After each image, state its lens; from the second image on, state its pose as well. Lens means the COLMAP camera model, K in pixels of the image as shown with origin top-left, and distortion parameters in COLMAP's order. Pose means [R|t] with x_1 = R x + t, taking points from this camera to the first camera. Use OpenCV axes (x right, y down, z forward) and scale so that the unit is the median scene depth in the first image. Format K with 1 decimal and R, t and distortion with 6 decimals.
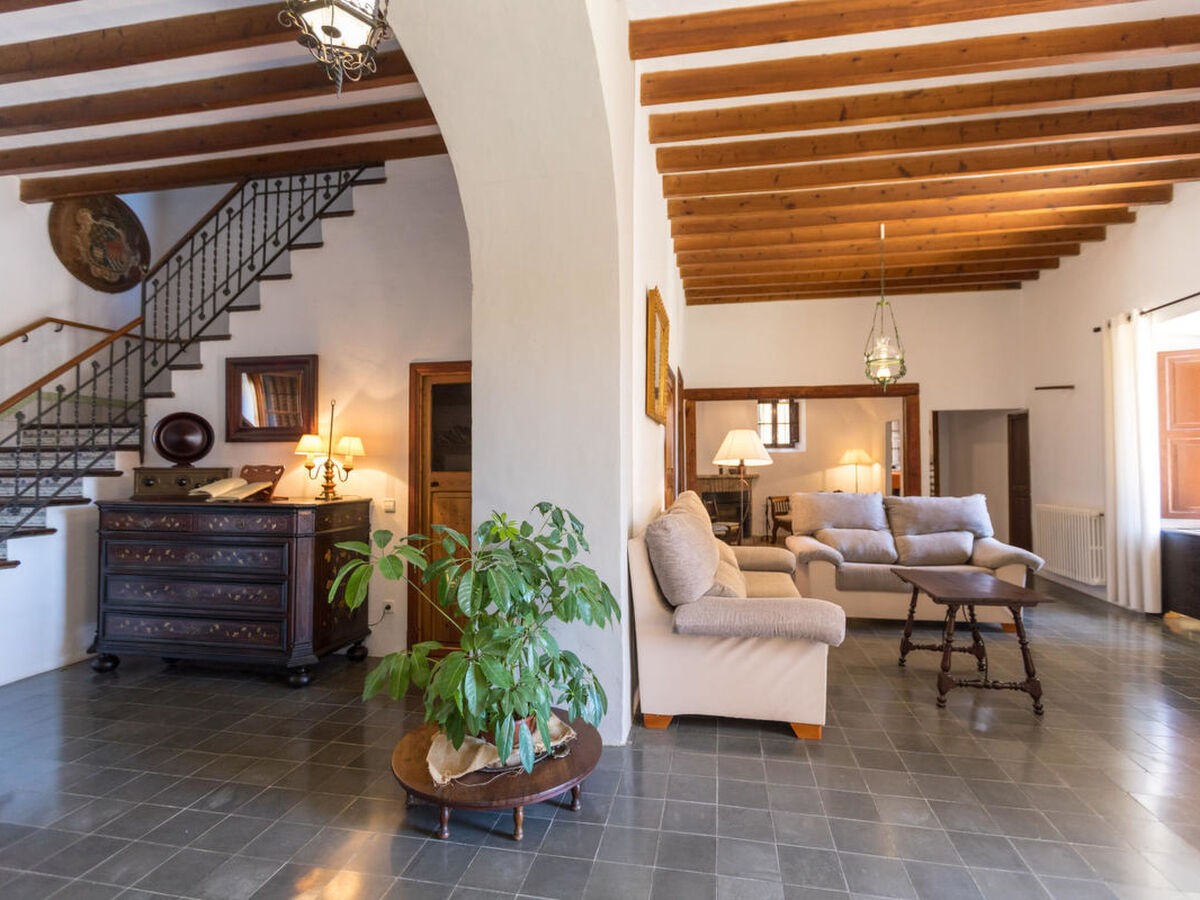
lens RADIAL K [[598.3, 0, 607.6], [0, 598.3, 449.2], [0, 0, 1]] dist [0.002265, -0.002236]
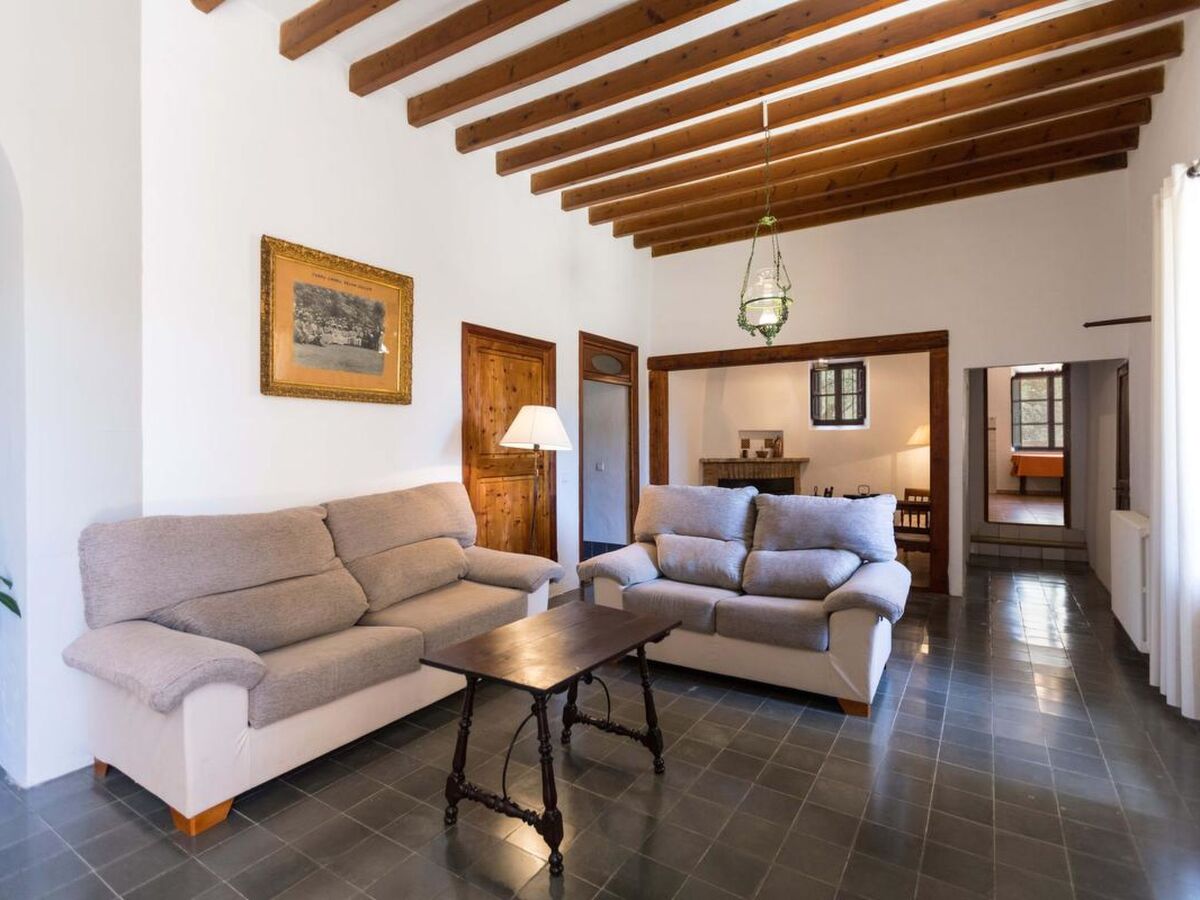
lens RADIAL K [[598.3, 0, 599.9], [0, 598.3, 445.5], [0, 0, 1]] dist [0.002265, -0.002236]
pose [[0.926970, -0.000475, -0.375136, 0.554794], [0.011537, 0.999562, 0.027242, 0.000369], [0.374959, -0.029580, 0.926569, 0.271661]]
